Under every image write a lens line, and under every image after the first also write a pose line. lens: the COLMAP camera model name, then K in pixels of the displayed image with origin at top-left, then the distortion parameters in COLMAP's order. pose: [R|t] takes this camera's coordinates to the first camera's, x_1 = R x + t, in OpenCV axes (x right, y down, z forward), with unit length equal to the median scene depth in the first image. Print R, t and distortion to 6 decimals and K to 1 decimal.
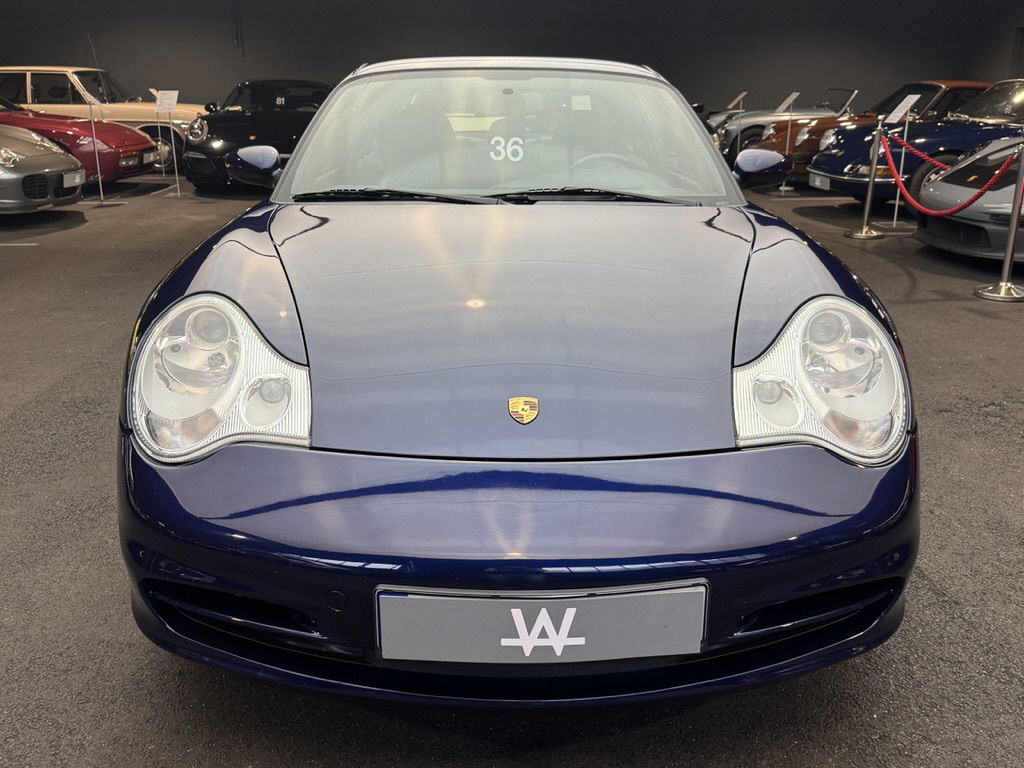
lens RADIAL K [[920.5, 0, 519.9], [0, 920.5, 381.1], [0, 0, 1]] dist [0.044258, -0.089144]
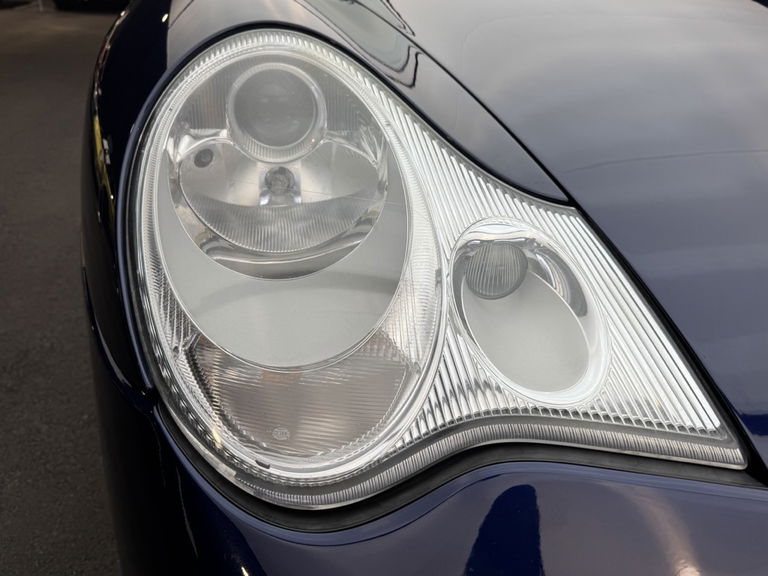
lens RADIAL K [[626.8, 0, 385.9], [0, 626.8, 280.2], [0, 0, 1]] dist [0.044633, -0.071086]
pose [[0.990526, -0.024959, 0.135041, -0.344646], [0.001420, 0.985154, 0.171667, -0.031027], [-0.137321, -0.169849, 0.975856, 0.717730]]
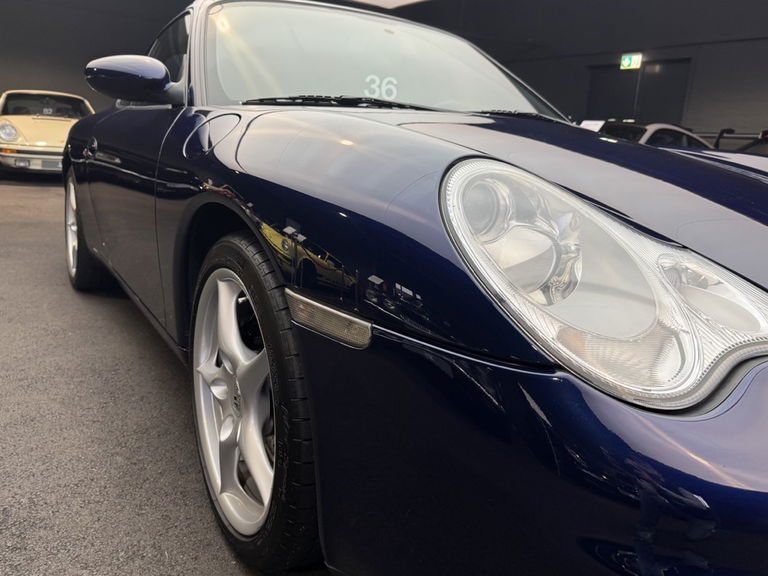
lens RADIAL K [[626.8, 0, 381.6], [0, 626.8, 289.3], [0, 0, 1]] dist [0.044633, -0.071086]
pose [[0.871329, -0.061822, 0.486789, -0.657229], [0.093699, 0.994740, -0.041385, 0.012773], [-0.481670, 0.081671, 0.872539, 0.681459]]
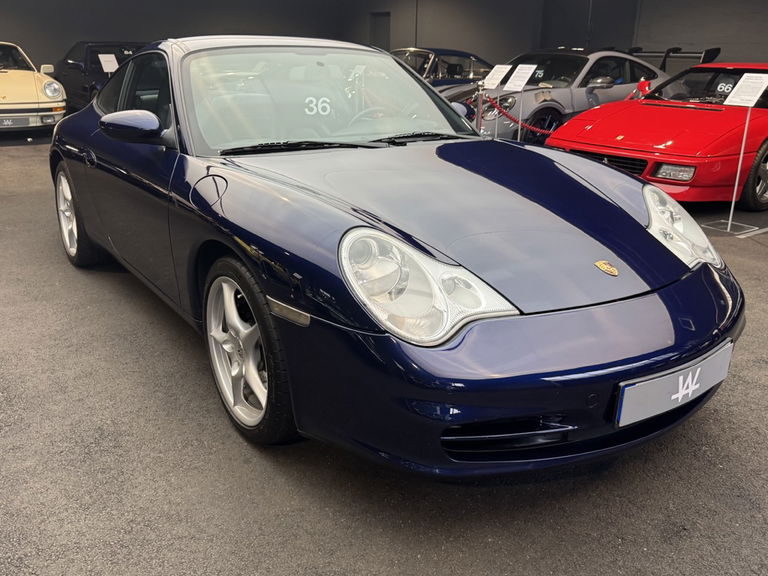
lens RADIAL K [[690.4, 0, 387.0], [0, 690.4, 289.3], [0, 0, 1]] dist [0.044258, -0.089144]
pose [[0.837634, -0.172000, 0.518445, -0.883901], [0.154931, 0.984962, 0.076455, -0.080362], [-0.523799, 0.016282, 0.851686, 0.129822]]
